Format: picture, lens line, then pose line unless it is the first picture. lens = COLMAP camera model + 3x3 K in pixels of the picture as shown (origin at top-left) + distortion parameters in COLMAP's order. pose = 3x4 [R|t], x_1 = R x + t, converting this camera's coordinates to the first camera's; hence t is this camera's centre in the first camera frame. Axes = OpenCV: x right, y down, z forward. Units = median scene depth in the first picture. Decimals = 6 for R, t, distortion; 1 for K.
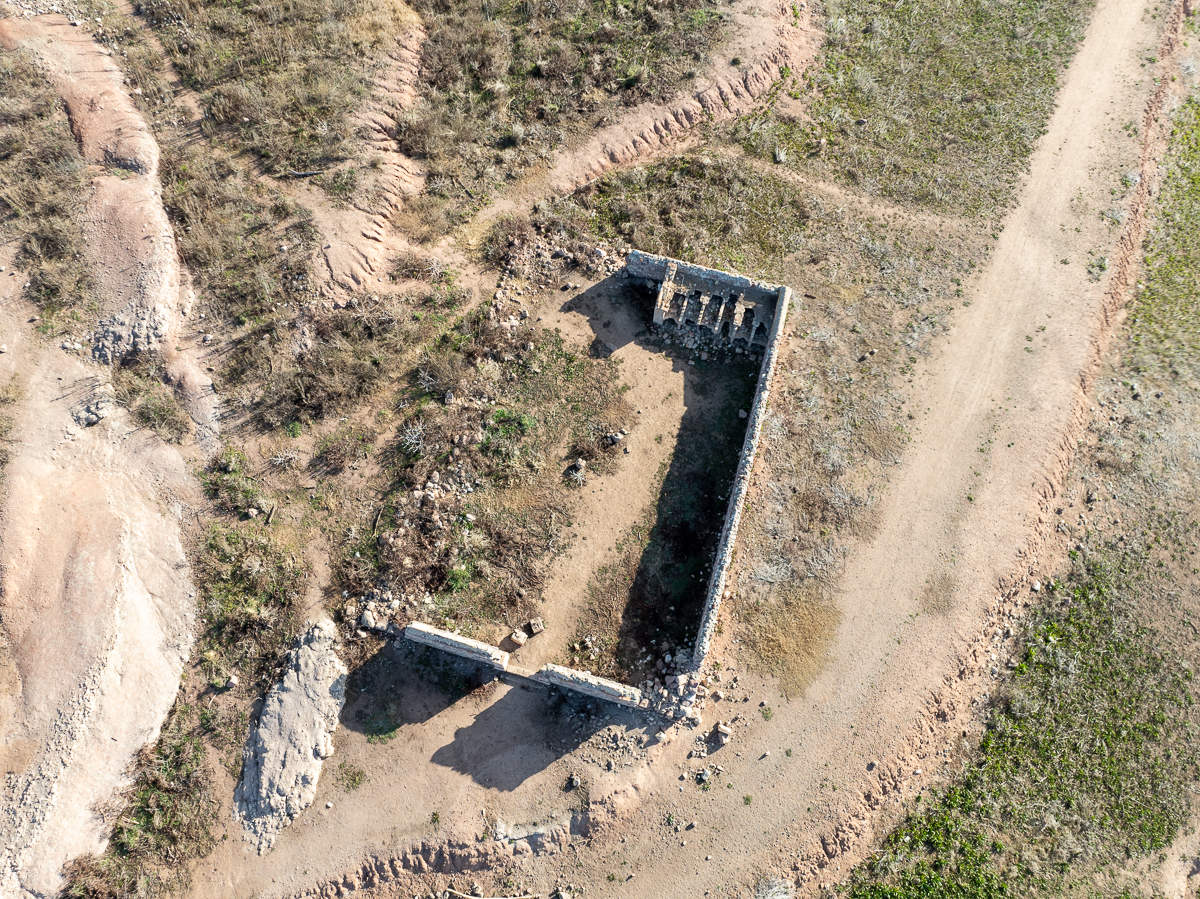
lens RADIAL K [[845.8, 0, 597.4], [0, 845.8, 448.1], [0, 0, 1]] dist [-0.038891, 0.003966]
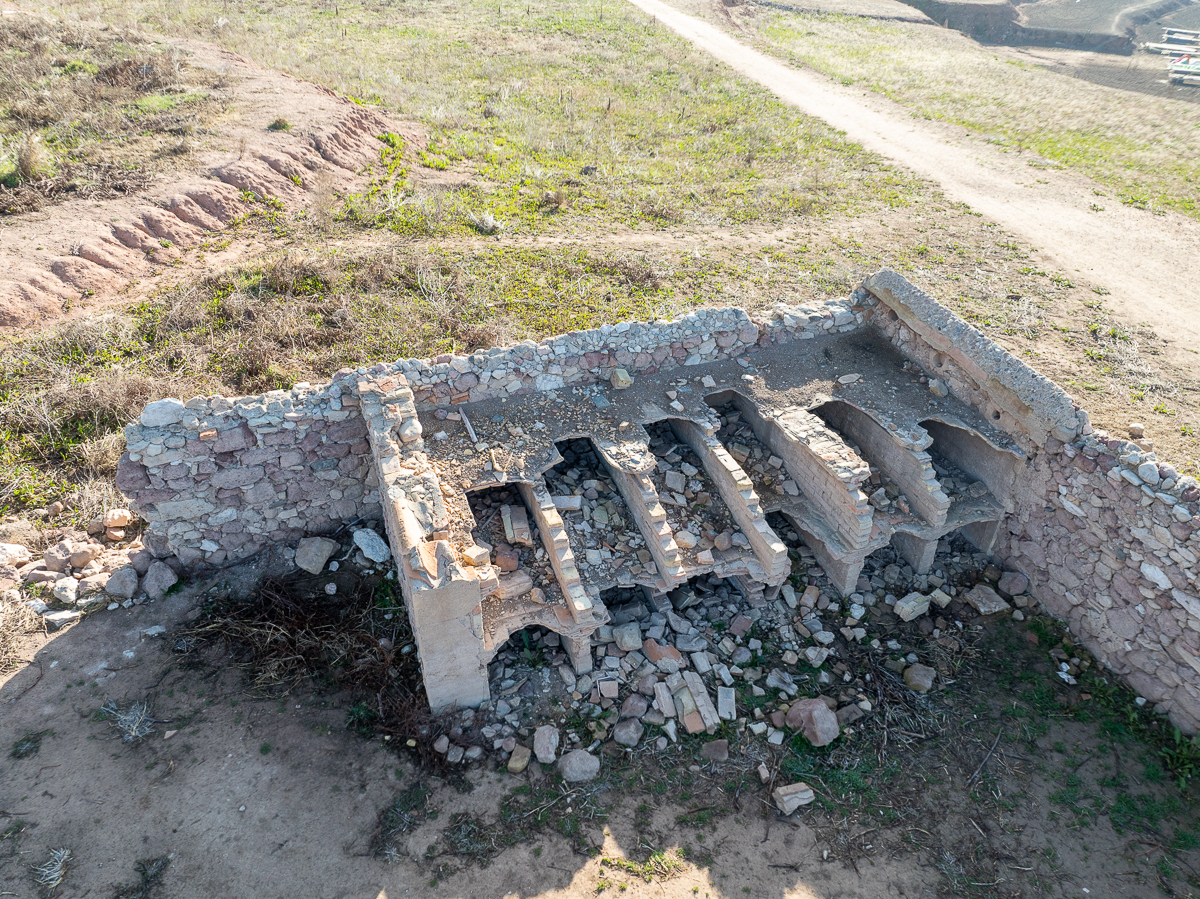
lens RADIAL K [[856.4, 0, 597.0], [0, 856.4, 451.1], [0, 0, 1]] dist [-0.047453, 0.029454]
pose [[0.795177, -0.349511, 0.495516, 0.028324], [0.553318, 0.752520, -0.357146, -0.112799], [-0.248059, 0.558172, 0.791777, 0.850161]]
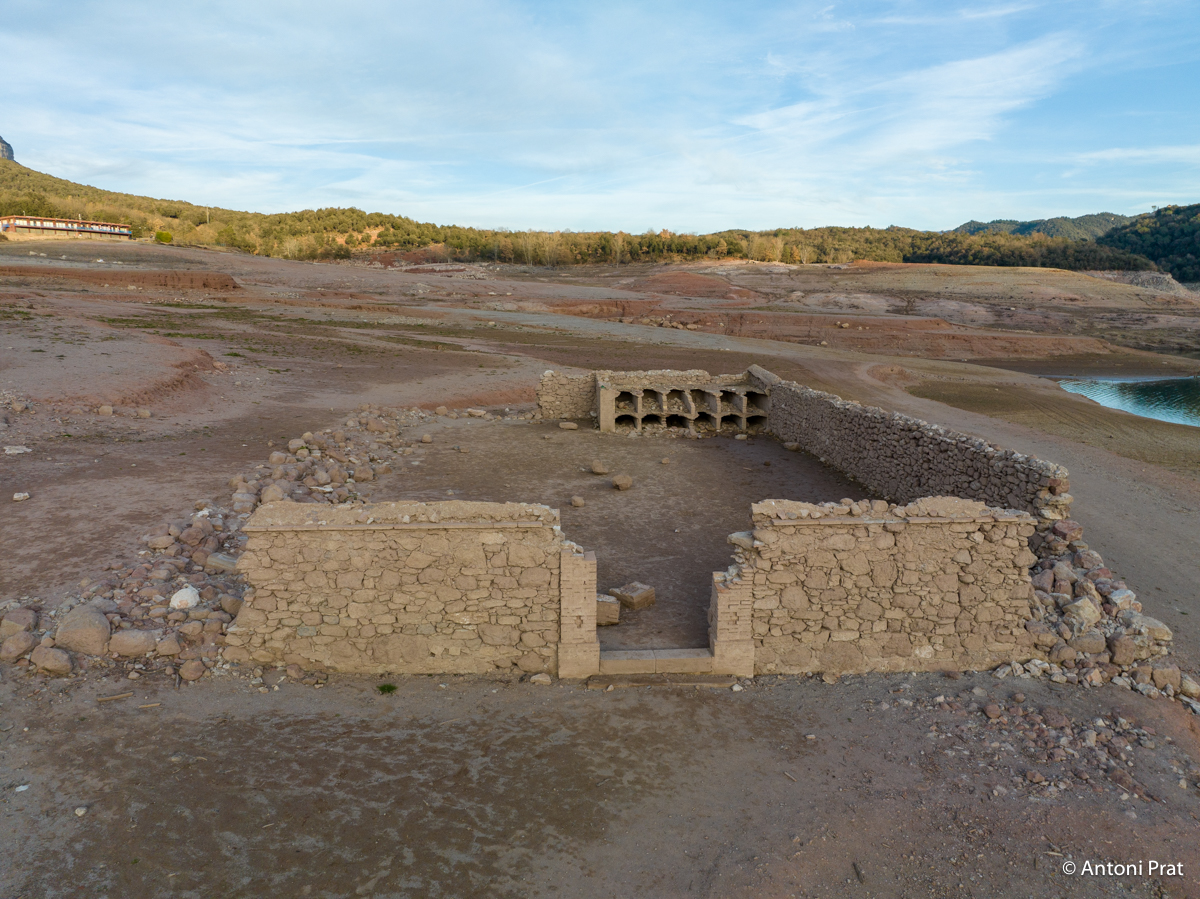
lens RADIAL K [[845.8, 0, 597.4], [0, 845.8, 448.1], [0, 0, 1]] dist [-0.038891, 0.003966]
pose [[0.934480, -0.074501, 0.348134, -0.174317], [0.329606, 0.550654, -0.766903, 0.379443], [-0.134566, 0.831402, 0.539131, 0.662369]]
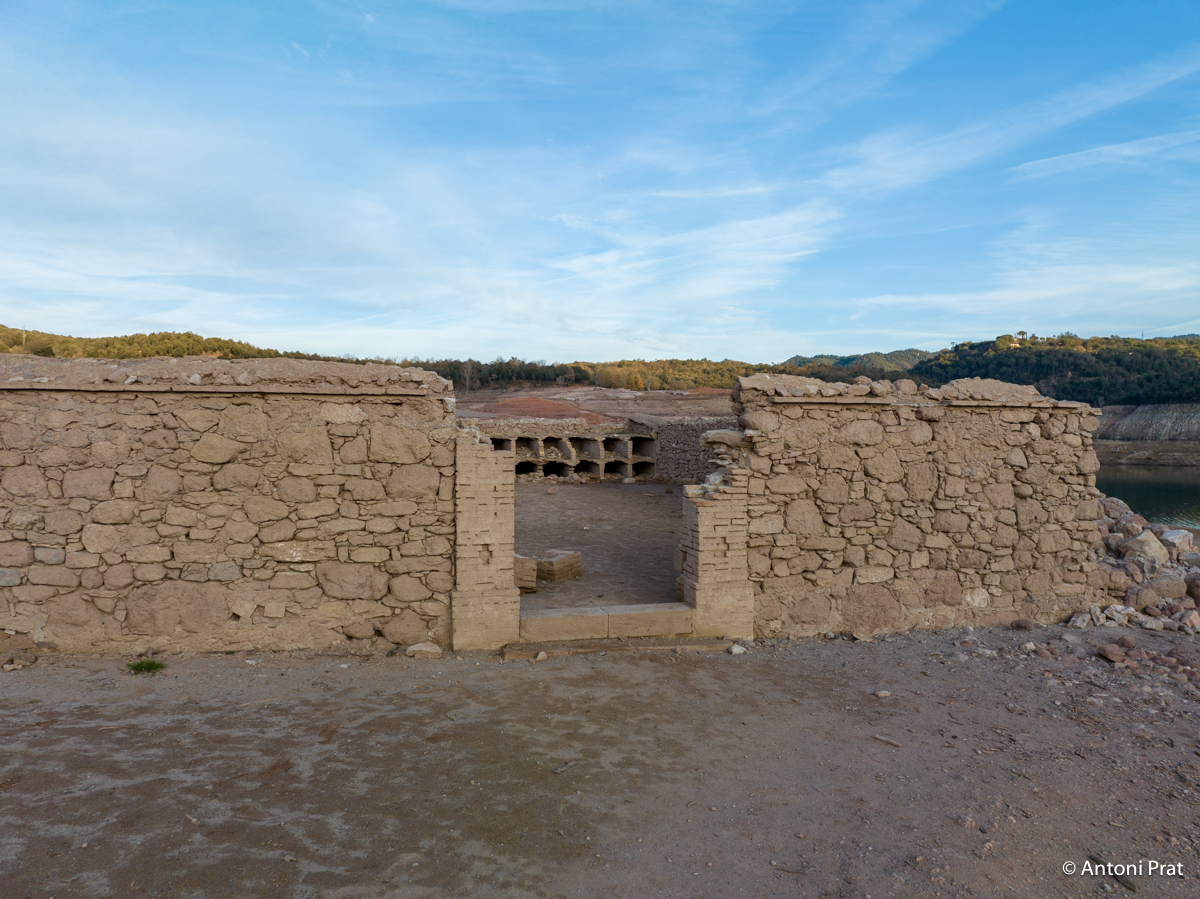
lens RADIAL K [[845.8, 0, 597.4], [0, 845.8, 448.1], [0, 0, 1]] dist [-0.038891, 0.003966]
pose [[0.857025, -0.026820, 0.514576, -0.158165], [0.475760, 0.424715, -0.770240, 0.335750], [-0.197890, 0.904930, 0.376752, 0.759123]]
